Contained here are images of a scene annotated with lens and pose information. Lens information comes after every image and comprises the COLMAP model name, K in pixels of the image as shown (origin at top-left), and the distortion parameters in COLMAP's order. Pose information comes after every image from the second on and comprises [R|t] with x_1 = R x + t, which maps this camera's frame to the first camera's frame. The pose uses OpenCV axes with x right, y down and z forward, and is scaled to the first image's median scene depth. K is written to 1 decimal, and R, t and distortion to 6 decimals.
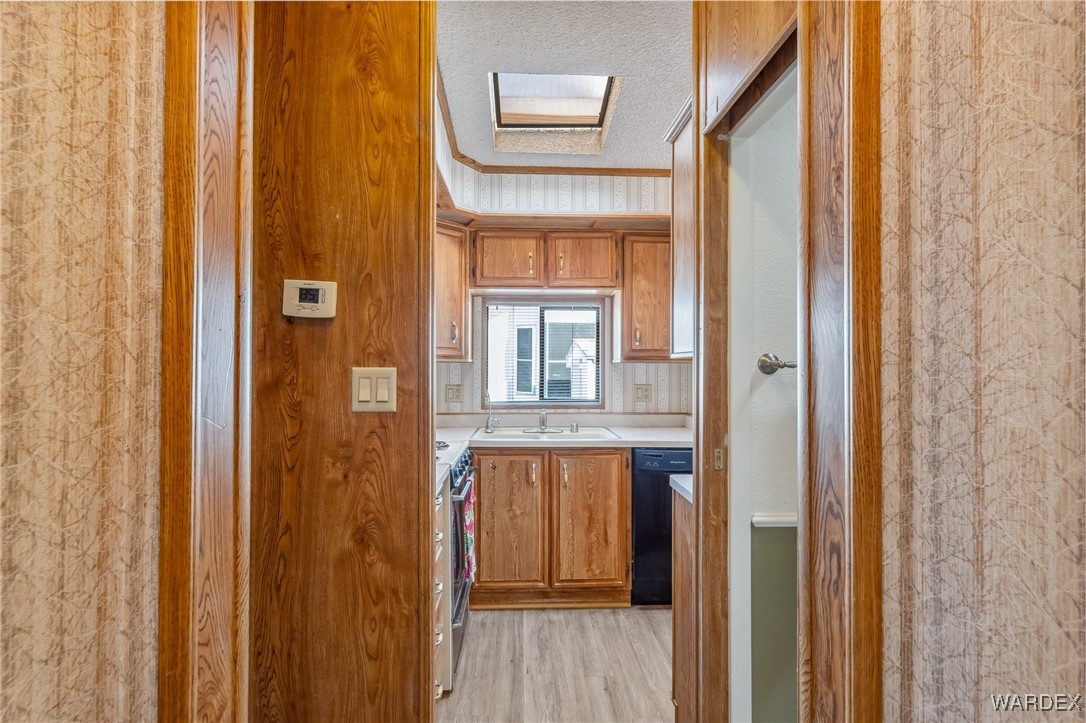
lens RADIAL K [[520.8, 0, 540.0], [0, 520.8, 373.9], [0, 0, 1]] dist [0.001701, 0.000459]
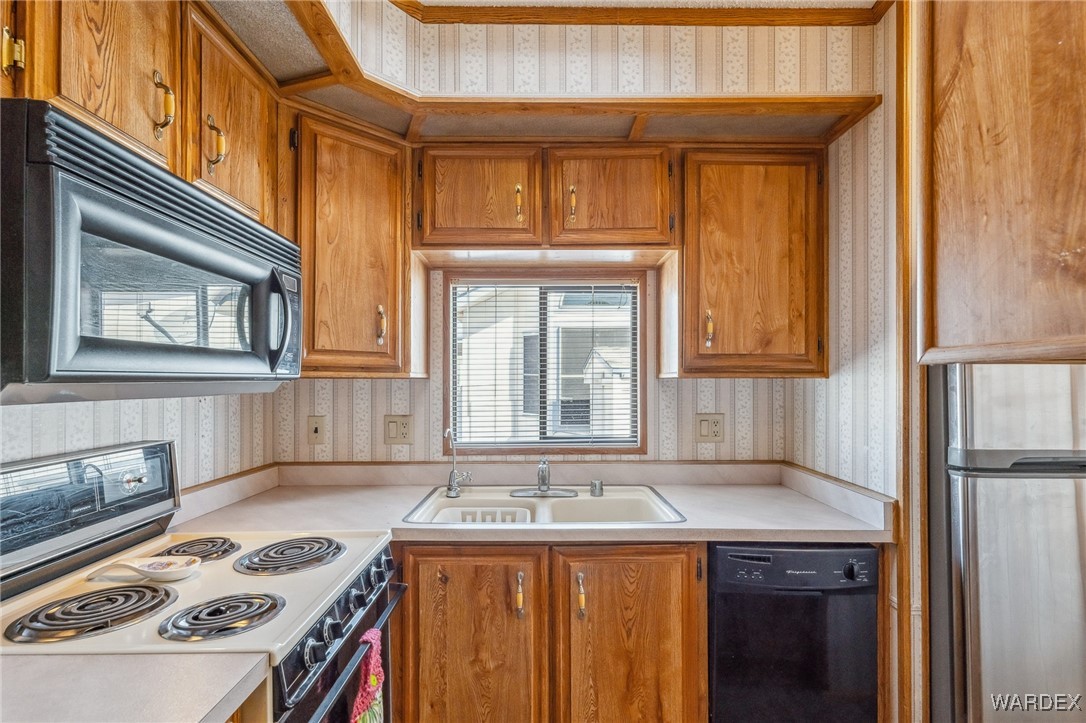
lens RADIAL K [[520.8, 0, 540.0], [0, 520.8, 373.9], [0, 0, 1]] dist [0.001701, 0.000459]
pose [[0.999331, -0.002814, -0.036451, 0.025386], [0.001789, 0.999603, -0.028105, -0.010726], [0.036515, 0.028021, 0.998940, 0.438962]]
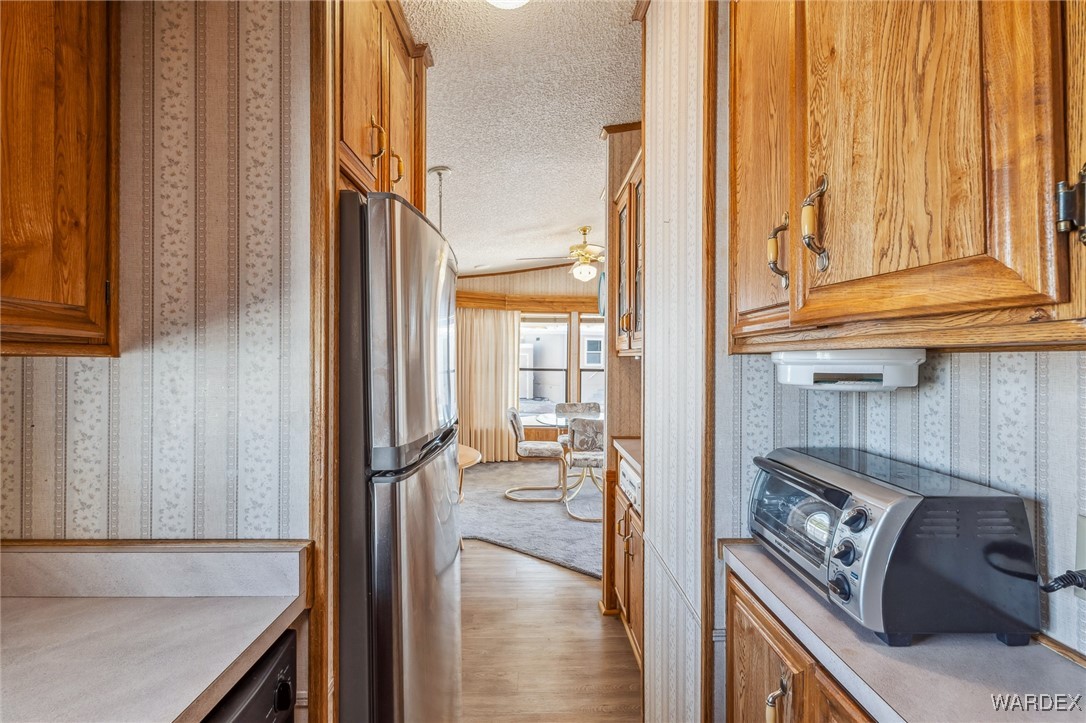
lens RADIAL K [[507.4, 0, 543.0], [0, 507.4, 361.5], [0, 0, 1]] dist [0.002204, 0.000292]
pose [[0.021967, -0.002722, 0.999755, 0.029657], [0.017195, 0.999849, 0.002344, -0.015779], [-0.999611, 0.017139, 0.022010, 0.797147]]
